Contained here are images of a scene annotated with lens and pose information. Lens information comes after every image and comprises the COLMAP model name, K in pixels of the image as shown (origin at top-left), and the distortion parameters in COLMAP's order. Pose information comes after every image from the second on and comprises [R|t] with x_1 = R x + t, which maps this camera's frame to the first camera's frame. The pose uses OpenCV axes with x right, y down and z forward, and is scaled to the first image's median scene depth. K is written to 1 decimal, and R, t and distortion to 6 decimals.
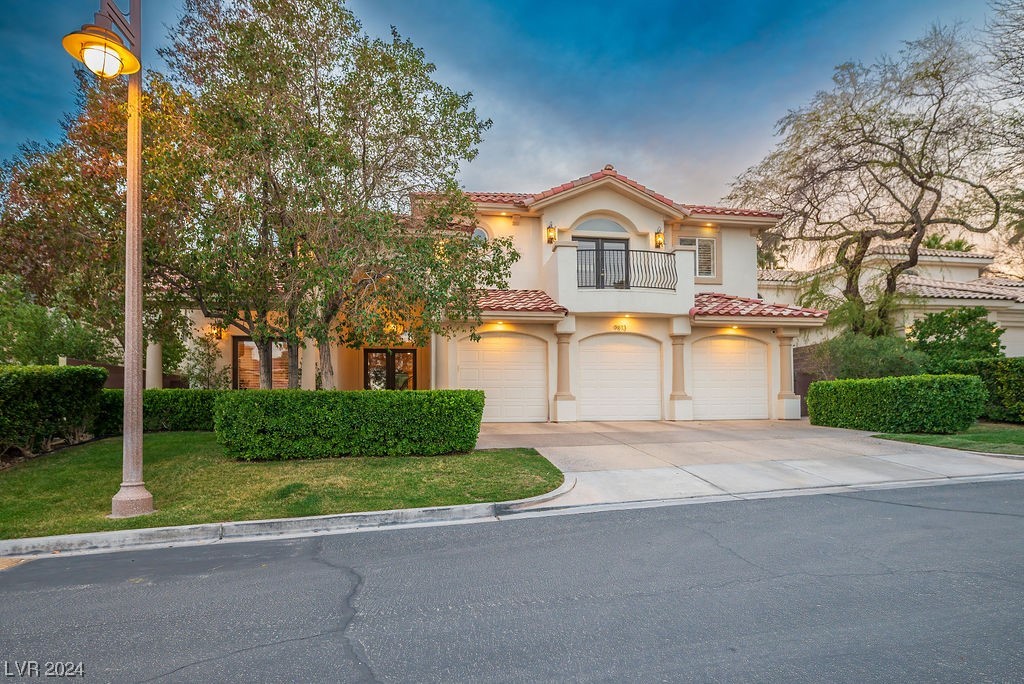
lens RADIAL K [[558.4, 0, 513.4], [0, 558.4, 404.2], [0, 0, 1]] dist [0.002164, 0.000347]
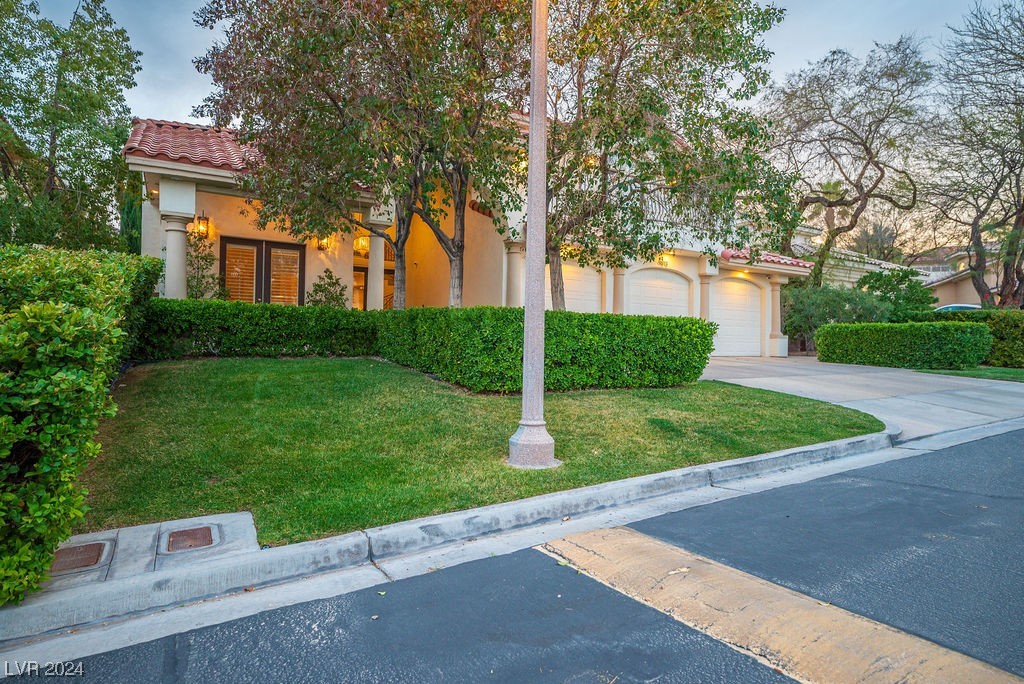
lens RADIAL K [[567.7, 0, 510.8], [0, 567.7, 345.7], [0, 0, 1]] dist [0.003849, -0.000952]
pose [[0.933245, 0.024485, 0.358406, -0.430858], [-0.027496, 0.999616, 0.003307, 0.016478], [-0.358187, -0.012941, 0.933560, 0.131267]]
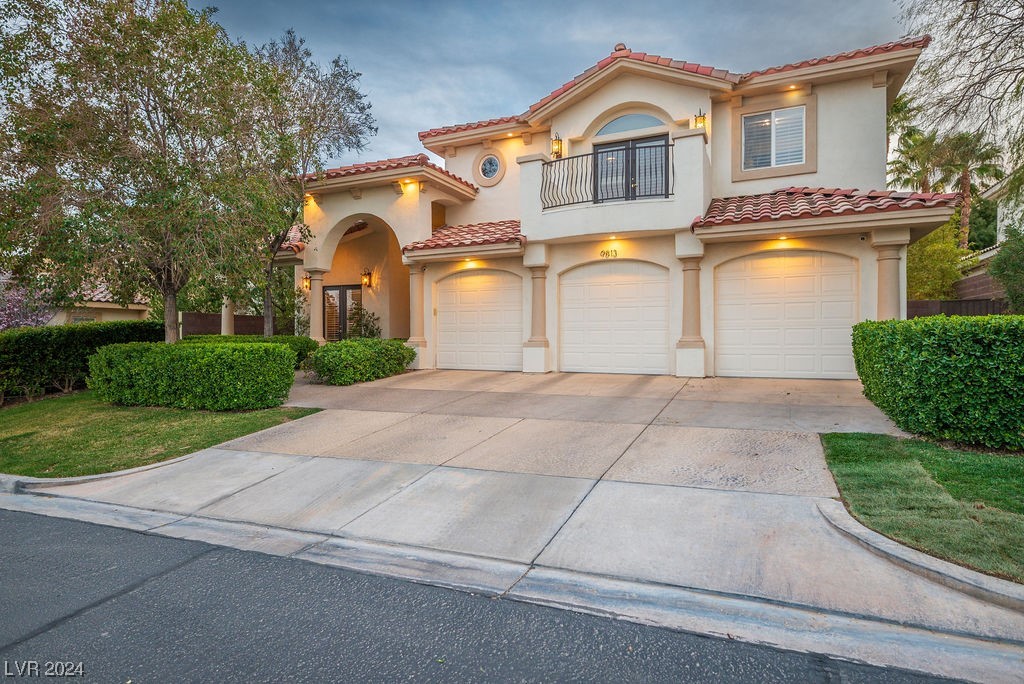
lens RADIAL K [[530.6, 0, 512.0], [0, 530.6, 342.0], [0, 0, 1]] dist [0.002053, 0.000261]
pose [[0.834050, 0.009971, -0.551599, 0.483885], [0.000312, 0.999828, 0.018545, -0.028020], [0.551689, -0.015640, 0.833903, 0.309189]]
